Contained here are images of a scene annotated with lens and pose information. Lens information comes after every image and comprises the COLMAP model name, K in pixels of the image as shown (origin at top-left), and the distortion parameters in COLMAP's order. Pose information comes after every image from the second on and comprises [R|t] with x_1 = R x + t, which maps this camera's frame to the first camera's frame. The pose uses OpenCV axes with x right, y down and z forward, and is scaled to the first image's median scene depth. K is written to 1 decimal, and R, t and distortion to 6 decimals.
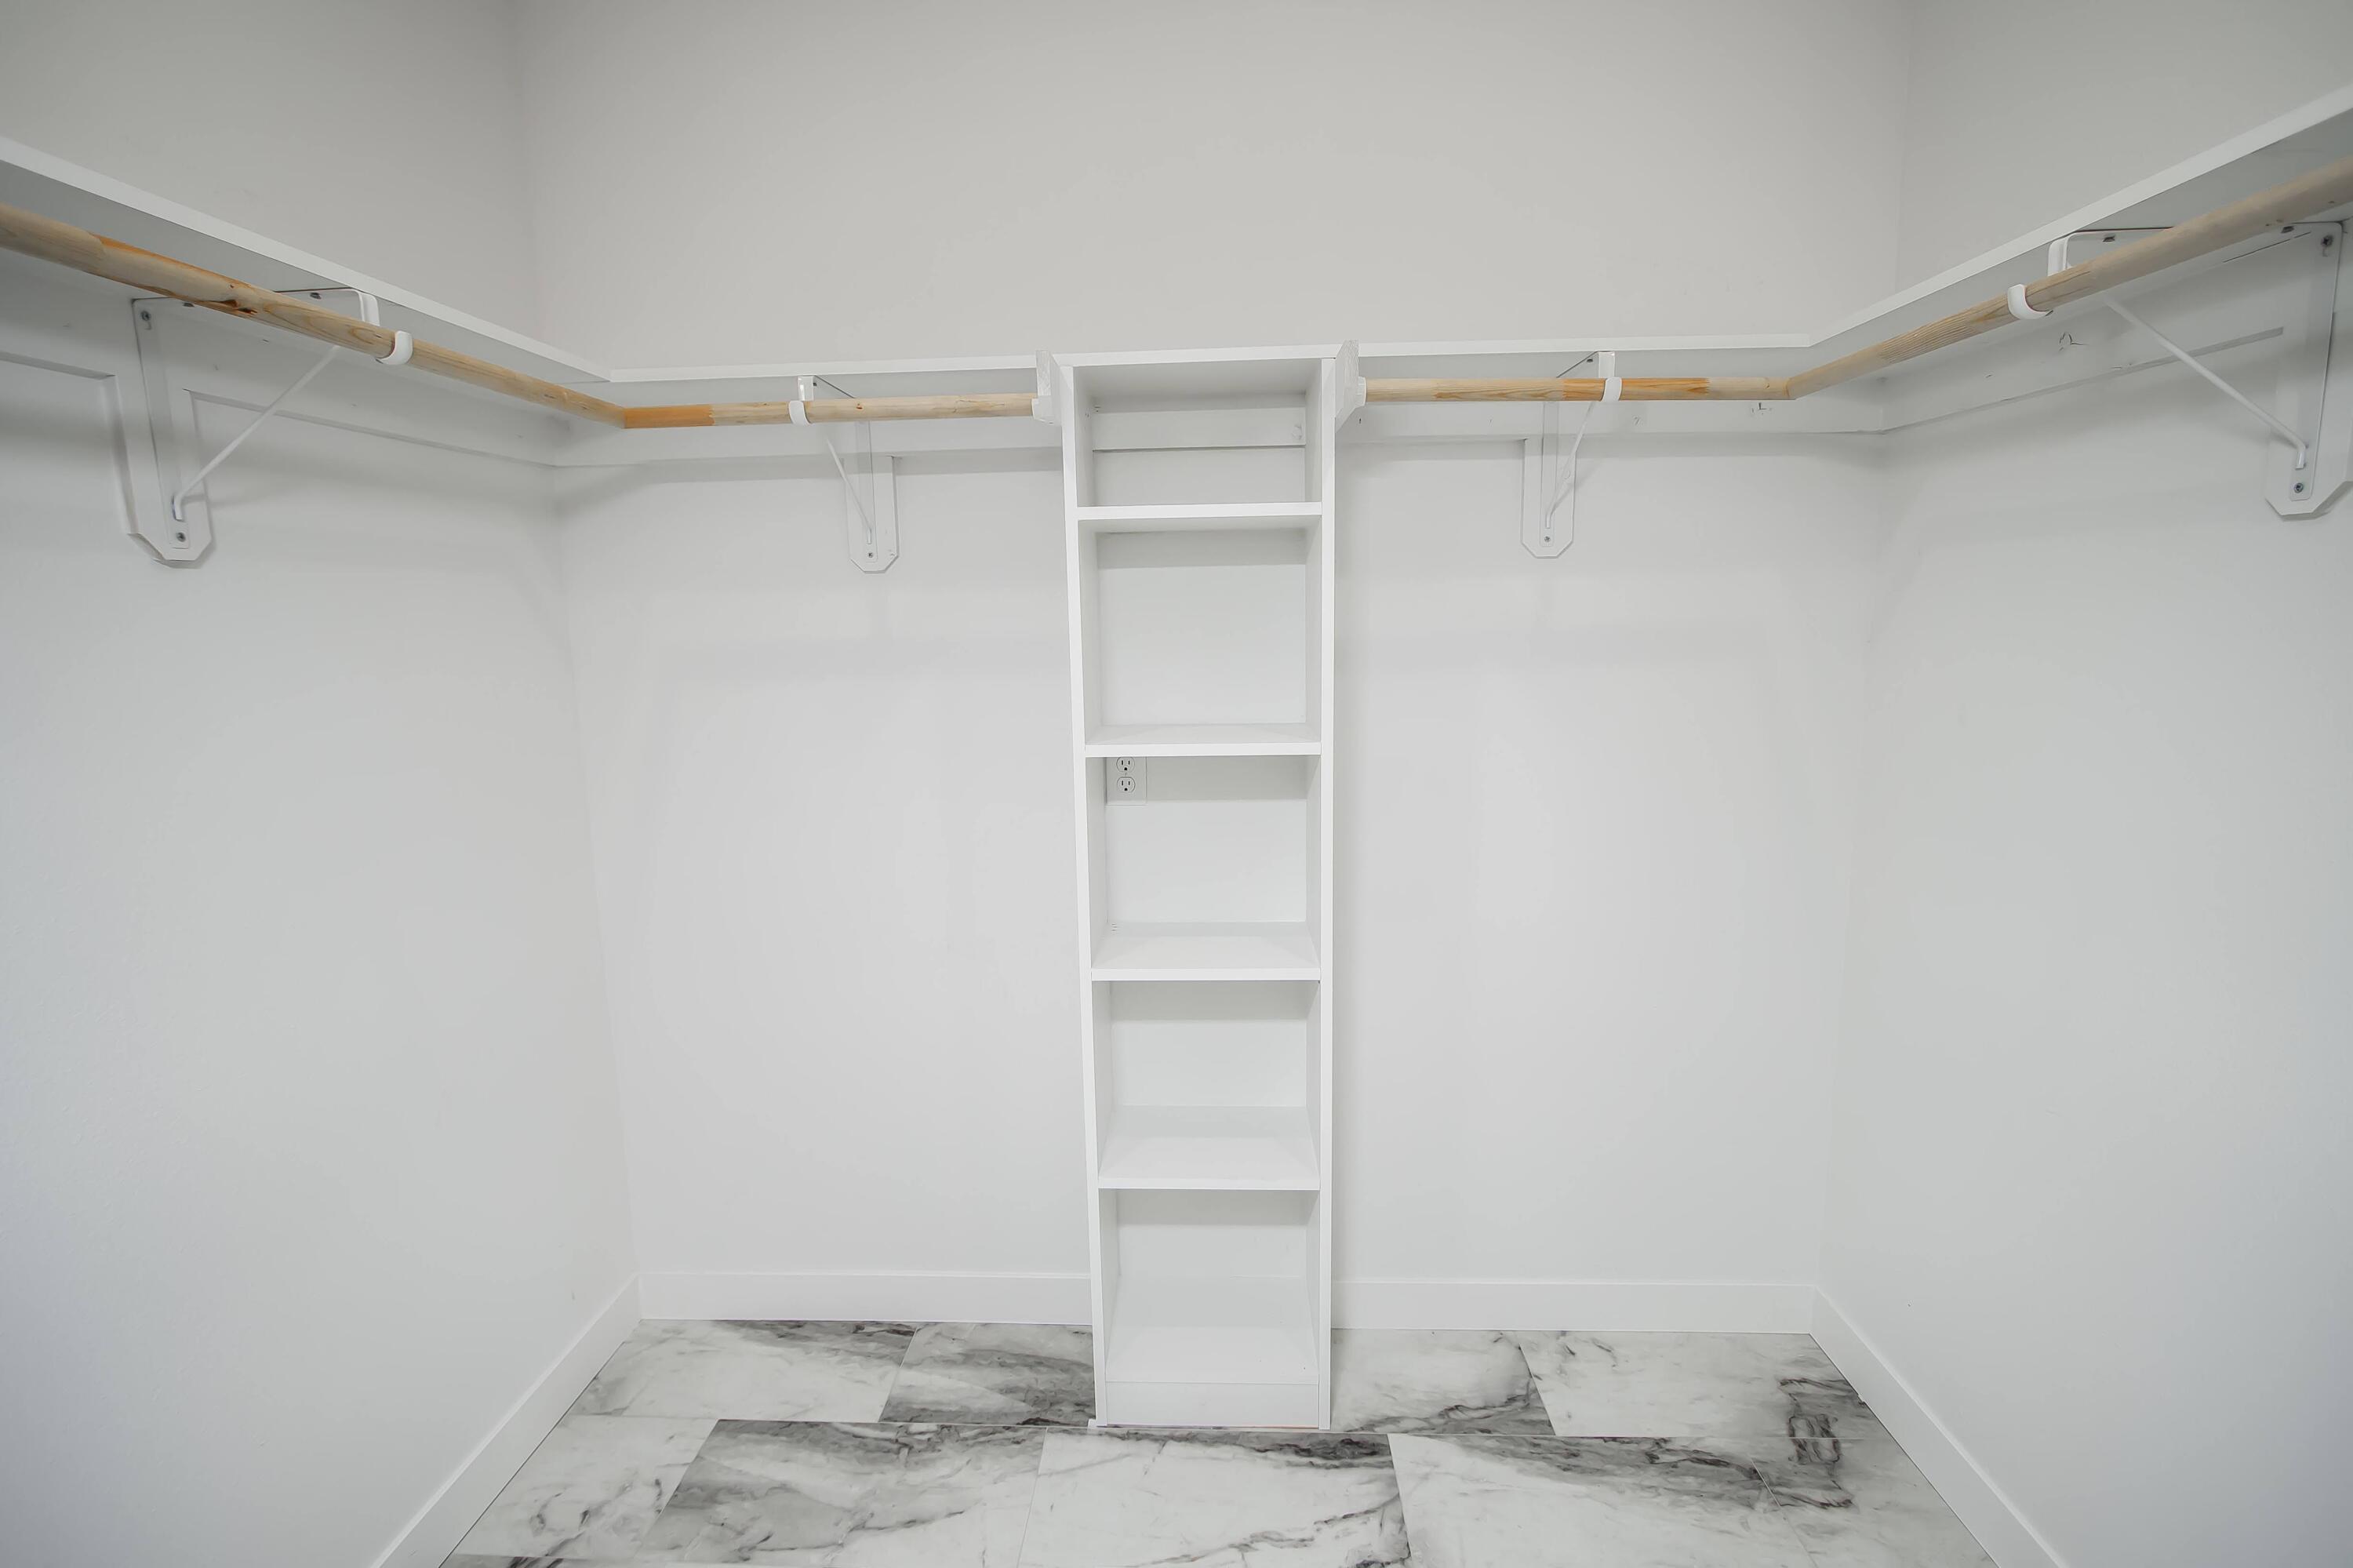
lens RADIAL K [[1087.3, 0, 1179.3], [0, 1087.3, 782.3], [0, 0, 1]] dist [-0.018861, 0.004225]
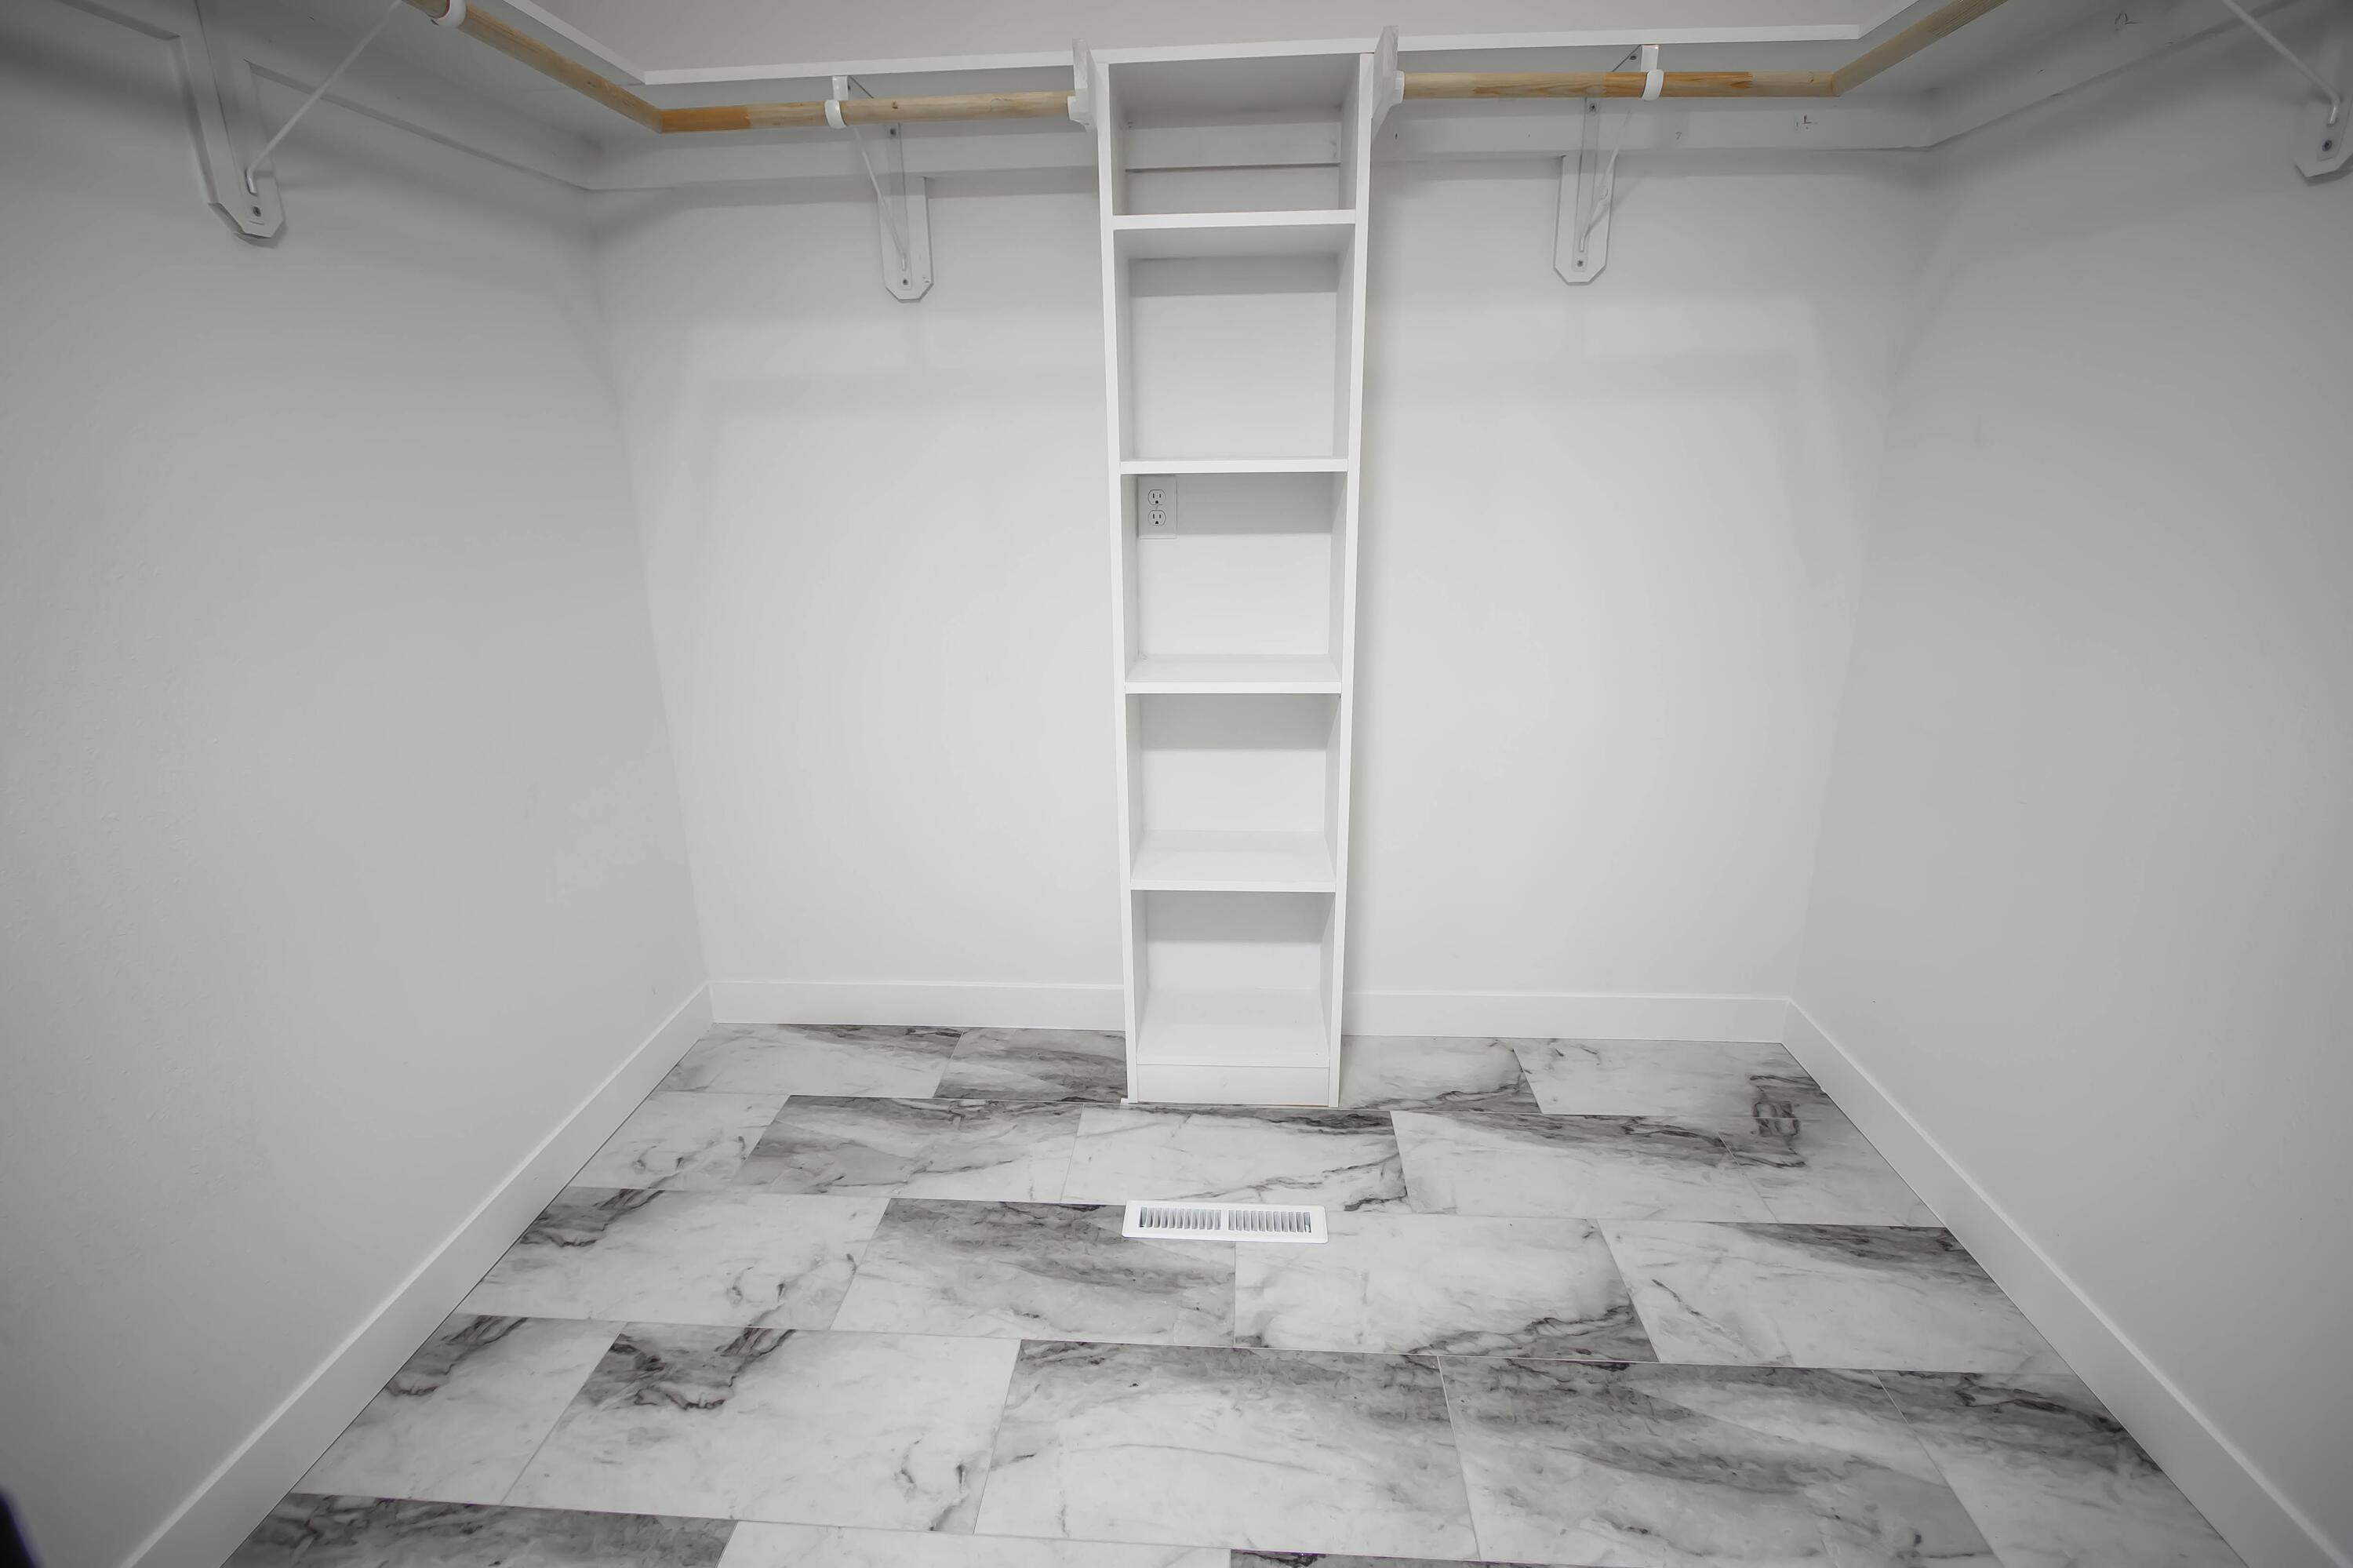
lens RADIAL K [[1087.3, 0, 1178.2], [0, 1087.3, 781.1], [0, 0, 1]] dist [-0.018861, 0.004225]
pose [[0.999828, 0.009609, -0.015870, -0.011340], [-0.007266, 0.989896, 0.141611, 0.115837], [0.017071, -0.141472, 0.989795, -0.064010]]
